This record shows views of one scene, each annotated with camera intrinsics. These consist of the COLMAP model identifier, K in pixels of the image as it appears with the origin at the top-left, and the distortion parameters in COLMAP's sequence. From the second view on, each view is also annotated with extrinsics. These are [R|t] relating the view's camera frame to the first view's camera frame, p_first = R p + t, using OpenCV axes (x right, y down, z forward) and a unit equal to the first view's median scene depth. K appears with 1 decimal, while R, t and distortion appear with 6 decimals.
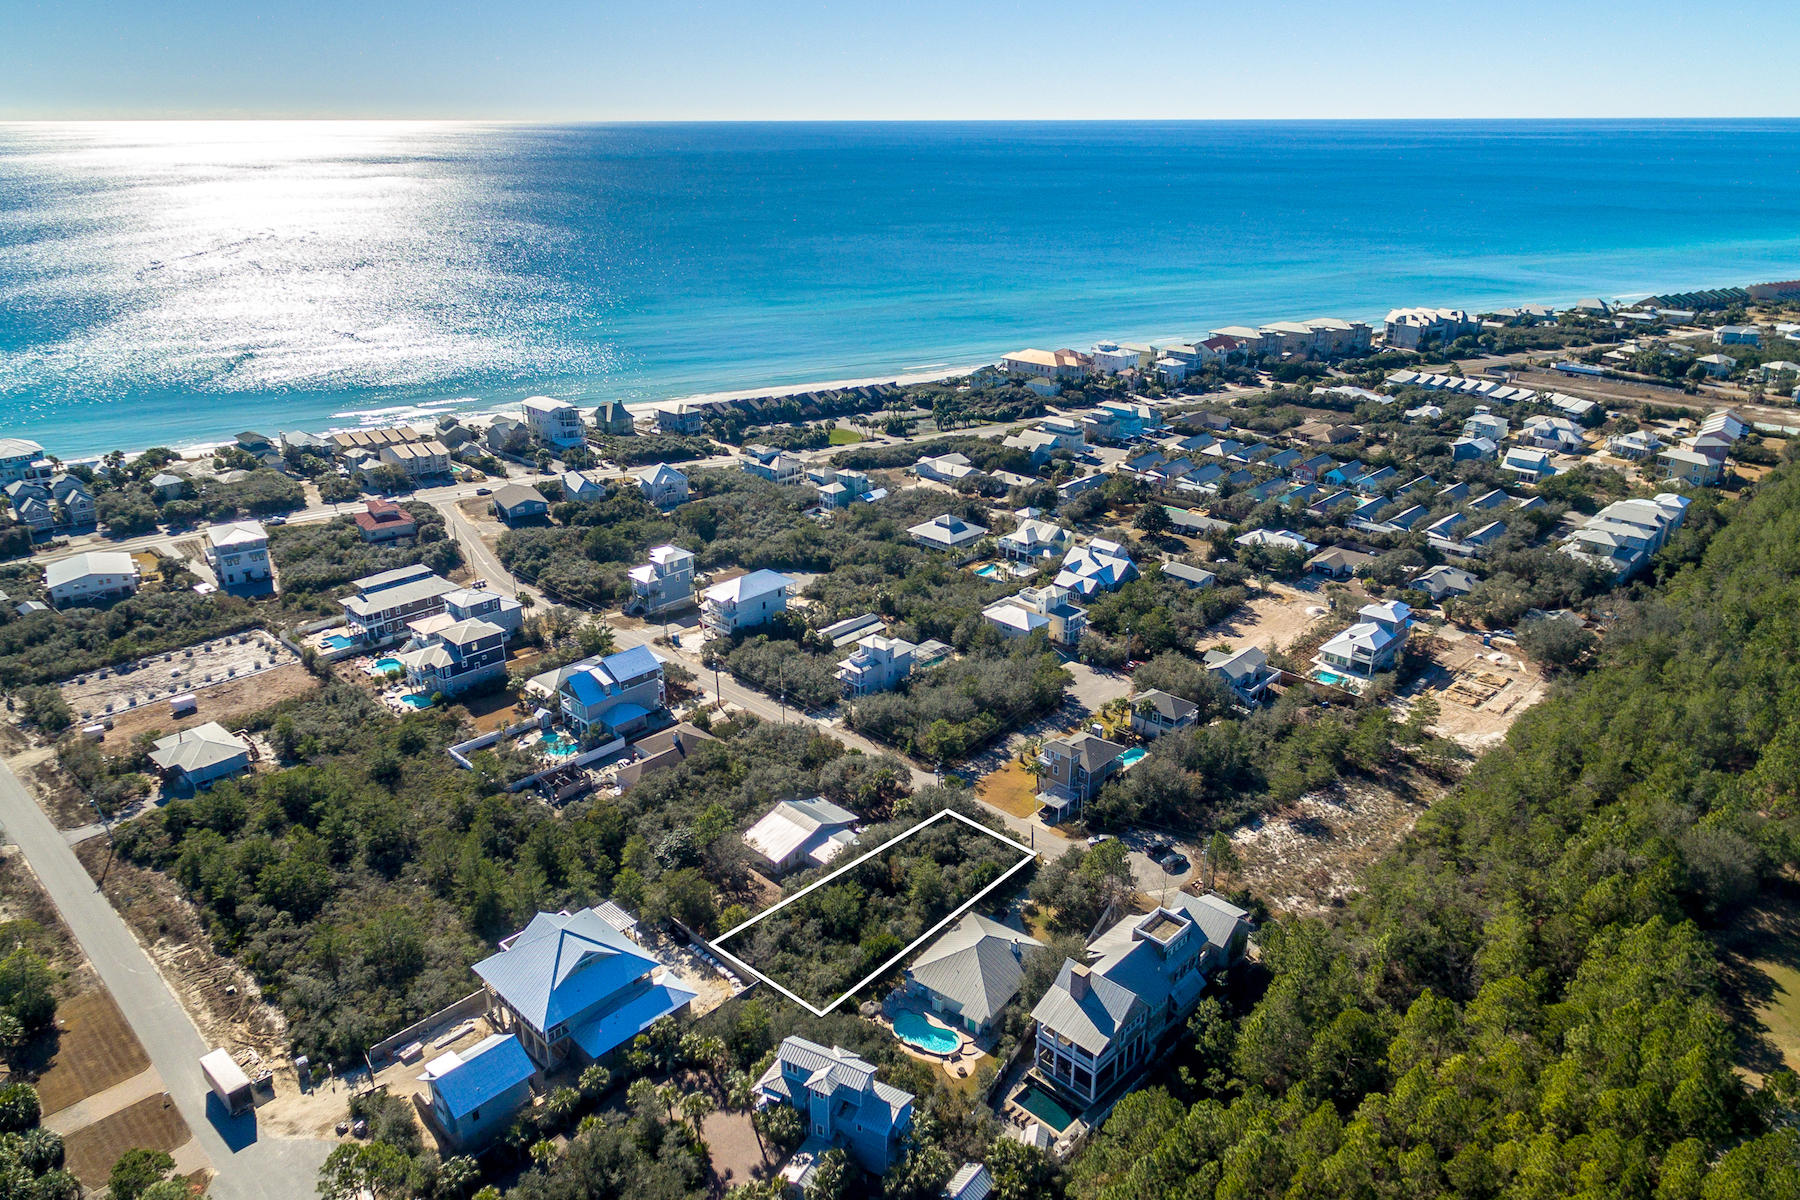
lens RADIAL K [[1226.0, 0, 892.6], [0, 1226.0, 602.1], [0, 0, 1]] dist [0.001818, 0.003549]
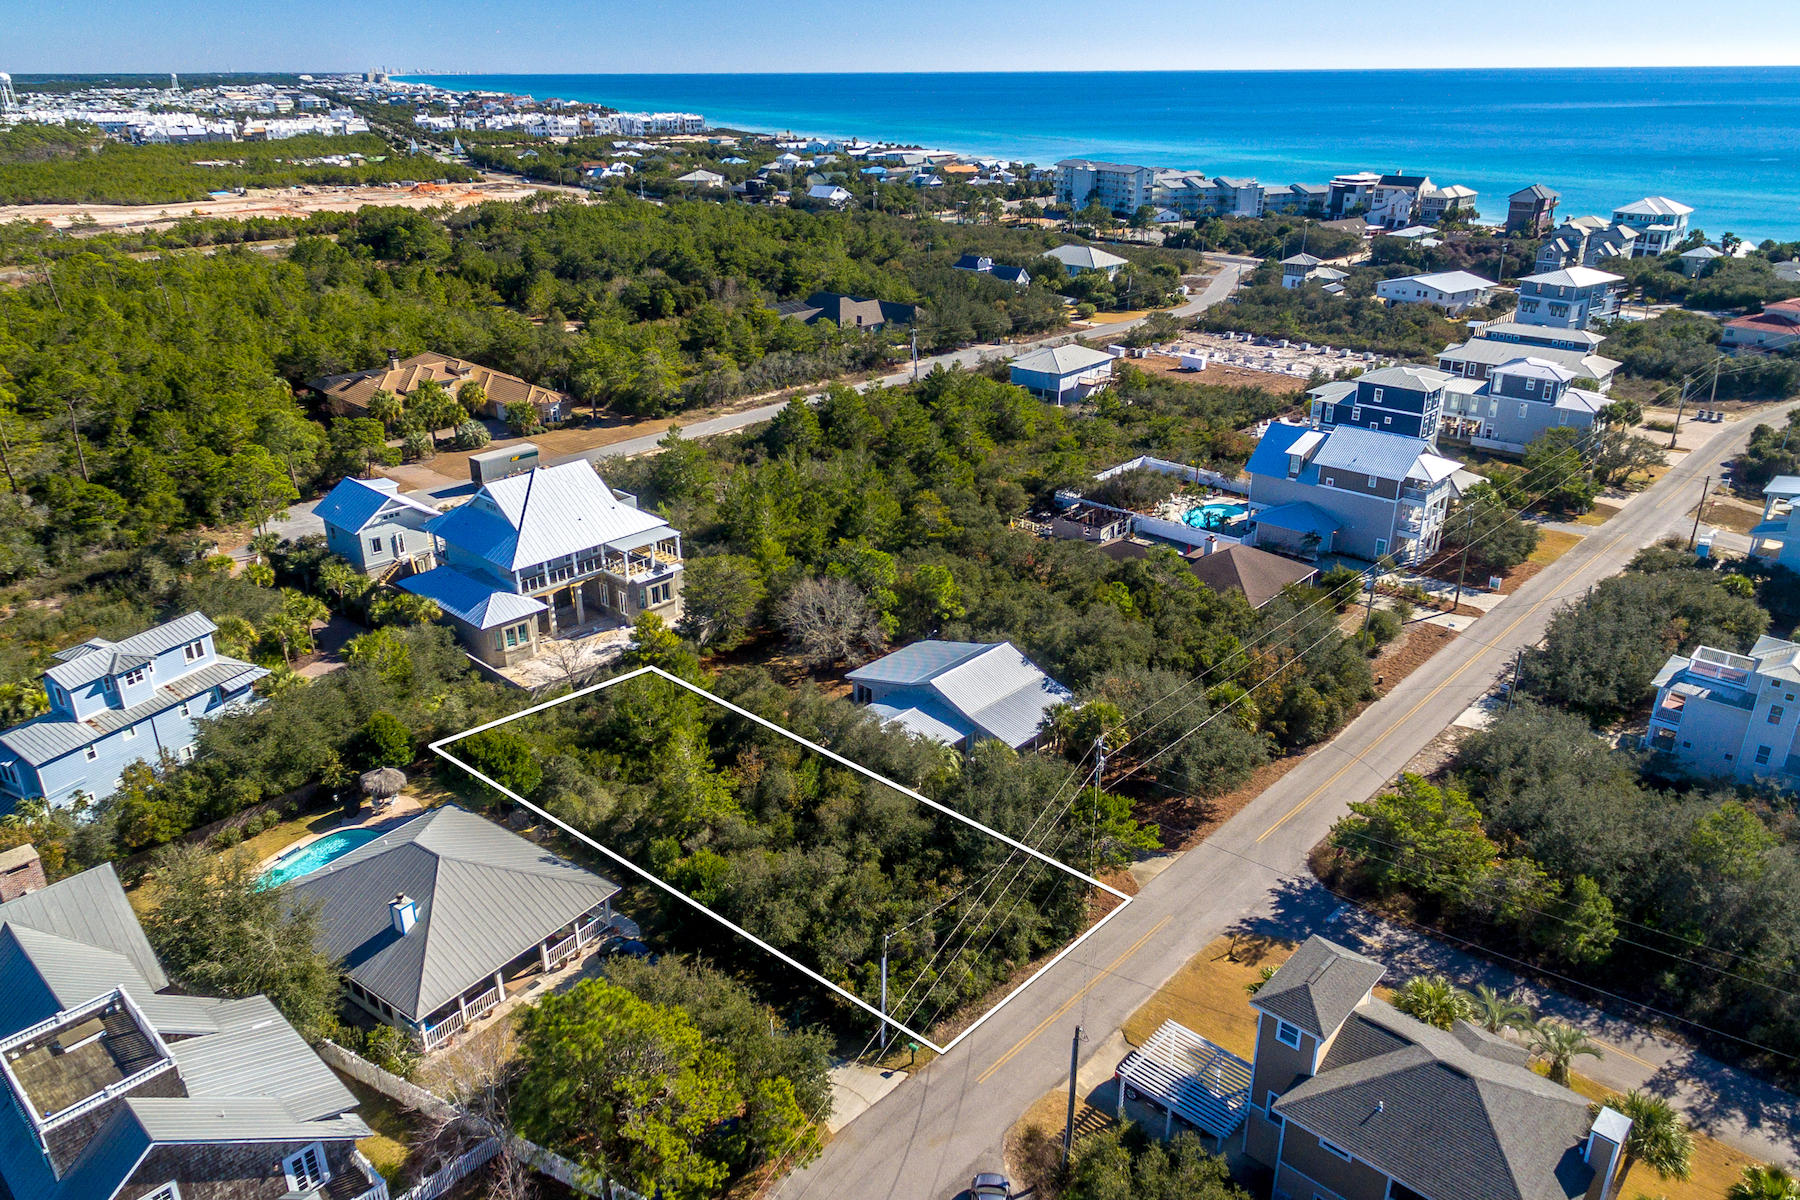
lens RADIAL K [[1226.0, 0, 892.6], [0, 1226.0, 602.1], [0, 0, 1]] dist [0.001818, 0.003549]
pose [[0.010169, 0.399288, -0.916769, 0.301194], [-0.363002, 0.855746, 0.368684, -0.016780], [0.931733, 0.329040, 0.153645, 0.718897]]
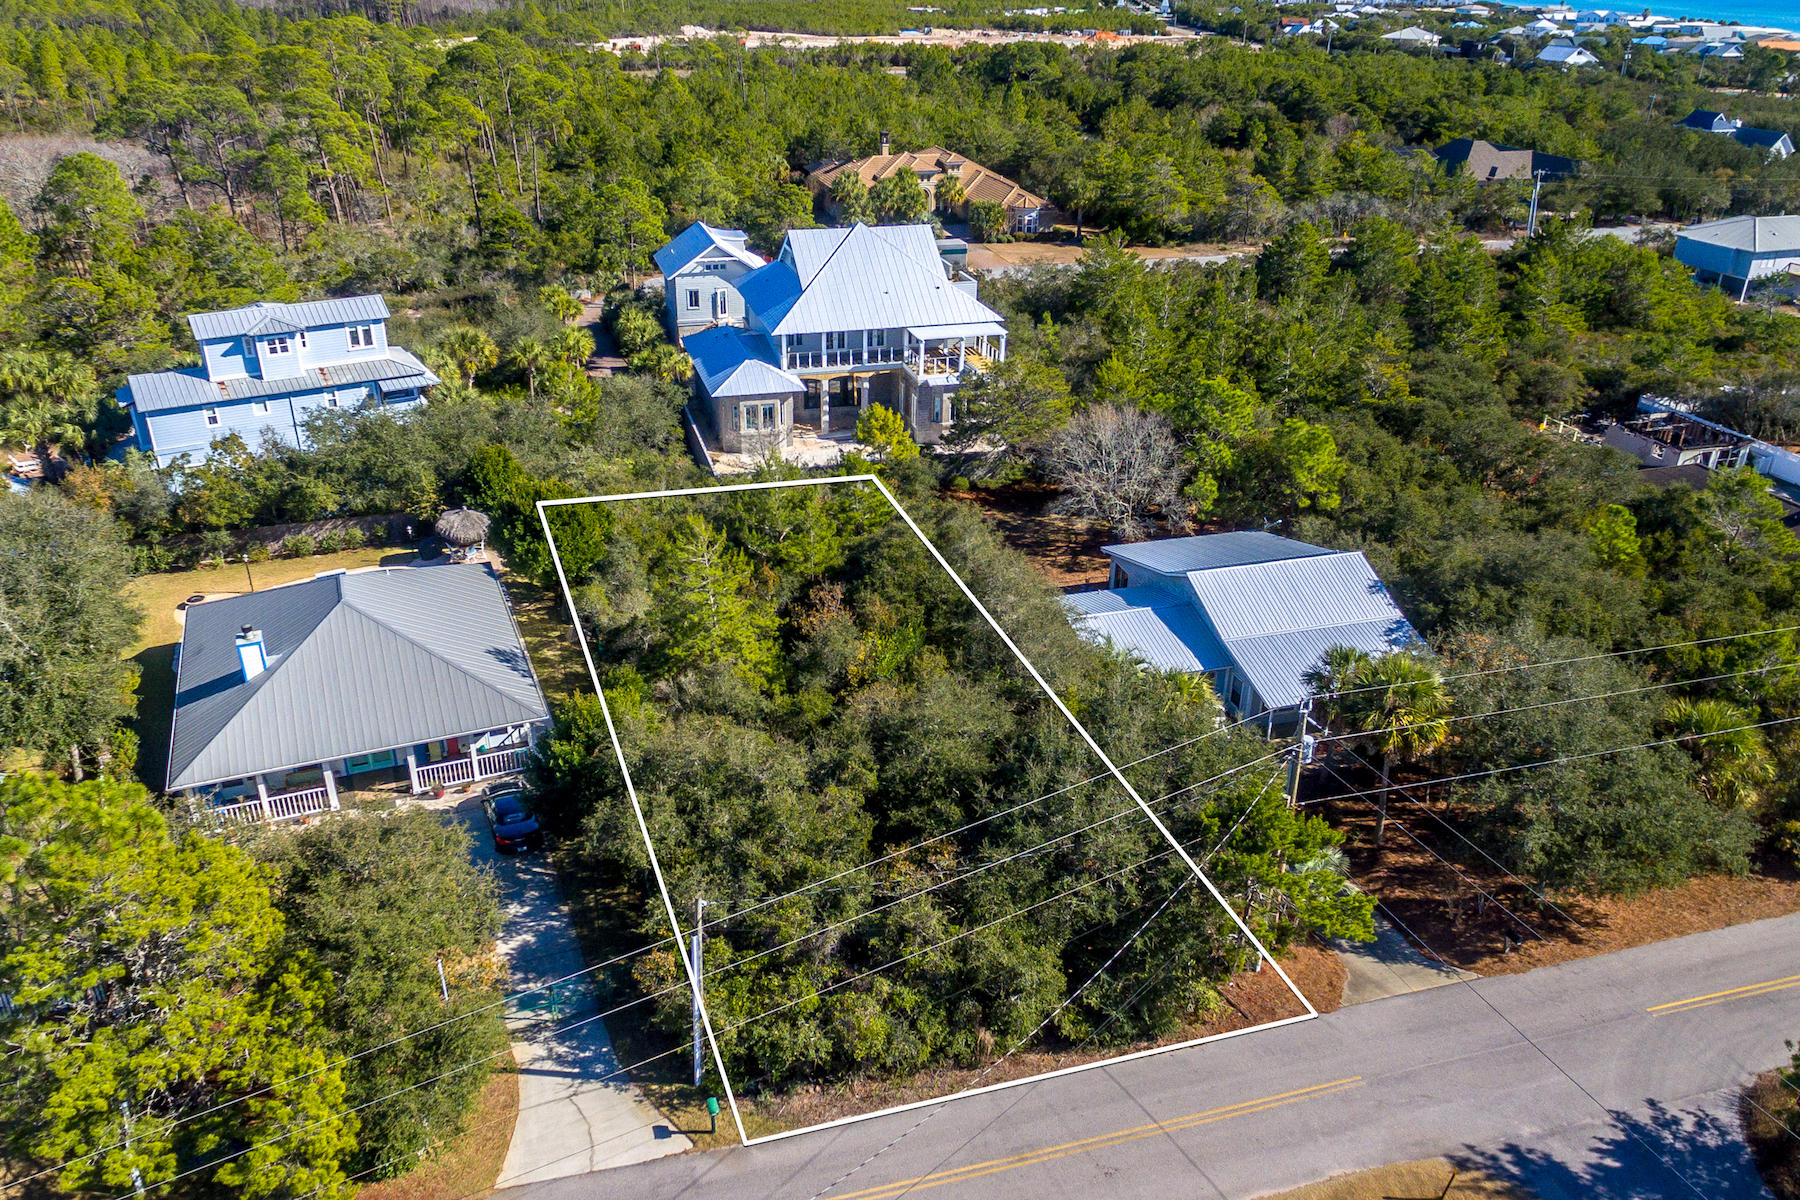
lens RADIAL K [[1309.7, 0, 905.4], [0, 1309.7, 596.2], [0, 0, 1]] dist [0.000746, 0.003337]
pose [[-0.498872, 0.379442, -0.779198, 0.184428], [-0.328708, 0.749053, 0.575214, 0.017464], [0.801921, 0.543087, -0.248956, 0.820089]]
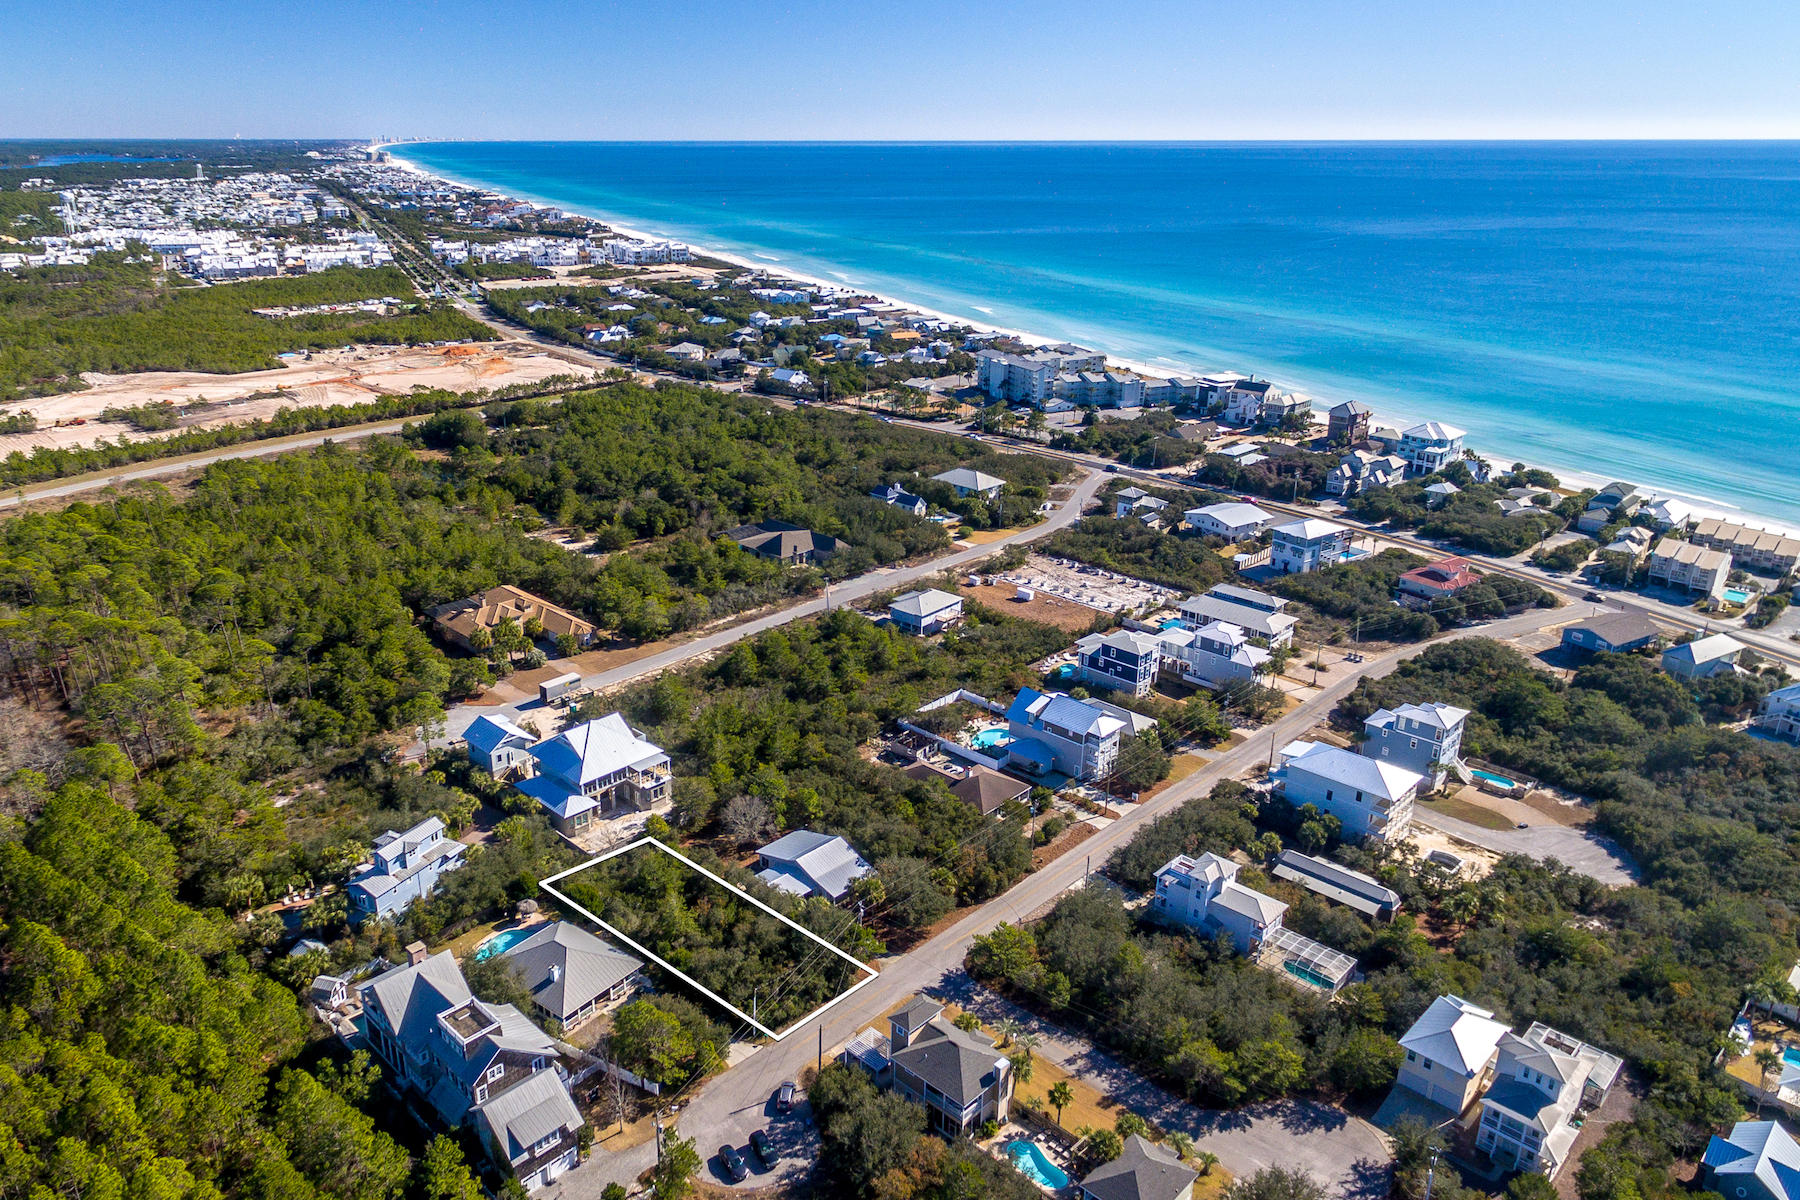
lens RADIAL K [[1220.7, 0, 813.5], [0, 1220.7, 604.5], [0, 0, 1]] dist [0.006067, 0.001740]
pose [[-0.035260, 0.356316, -0.933700, 0.611764], [-0.365730, 0.864871, 0.343861, -0.261915], [0.930053, 0.353607, 0.099820, 0.675076]]
